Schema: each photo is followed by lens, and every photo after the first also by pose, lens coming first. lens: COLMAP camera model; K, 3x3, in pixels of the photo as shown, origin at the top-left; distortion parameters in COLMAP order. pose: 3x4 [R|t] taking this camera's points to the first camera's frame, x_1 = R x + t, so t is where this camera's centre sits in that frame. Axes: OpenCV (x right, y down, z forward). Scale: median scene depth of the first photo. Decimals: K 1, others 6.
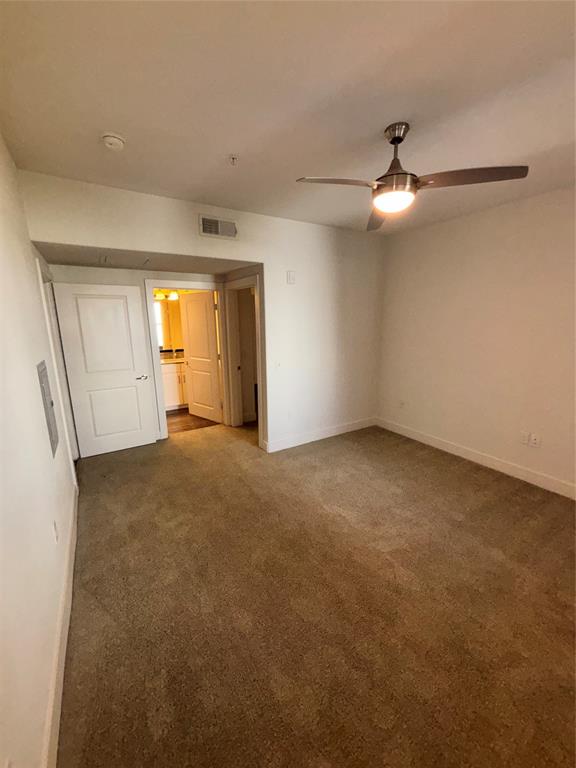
lens RADIAL K [[308.2, 0, 288.0], [0, 308.2, 384.0], [0, 0, 1]] dist [0.000353, -0.000035]
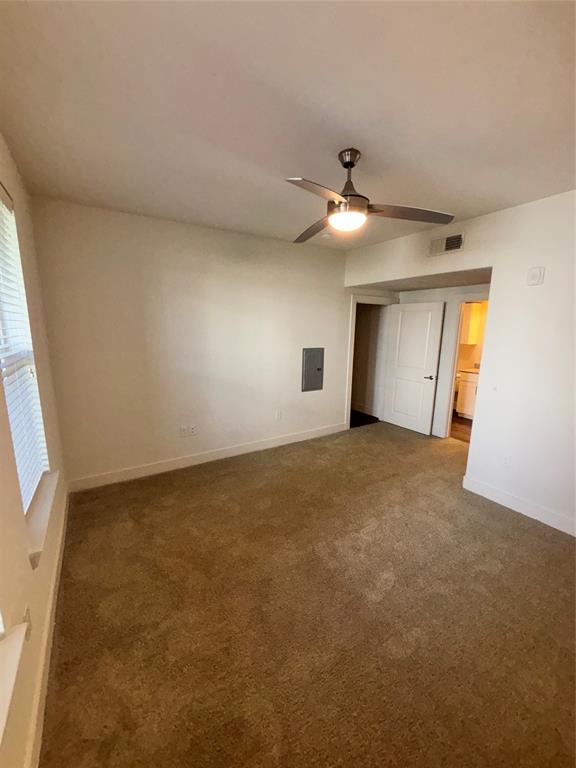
lens RADIAL K [[308.2, 0, 288.0], [0, 308.2, 384.0], [0, 0, 1]] dist [0.000353, -0.000035]
pose [[0.010964, 0.198753, -0.979988, 0.944855], [-0.223670, 0.955702, 0.191325, -0.139672], [0.974603, 0.217097, 0.054933, 0.547258]]
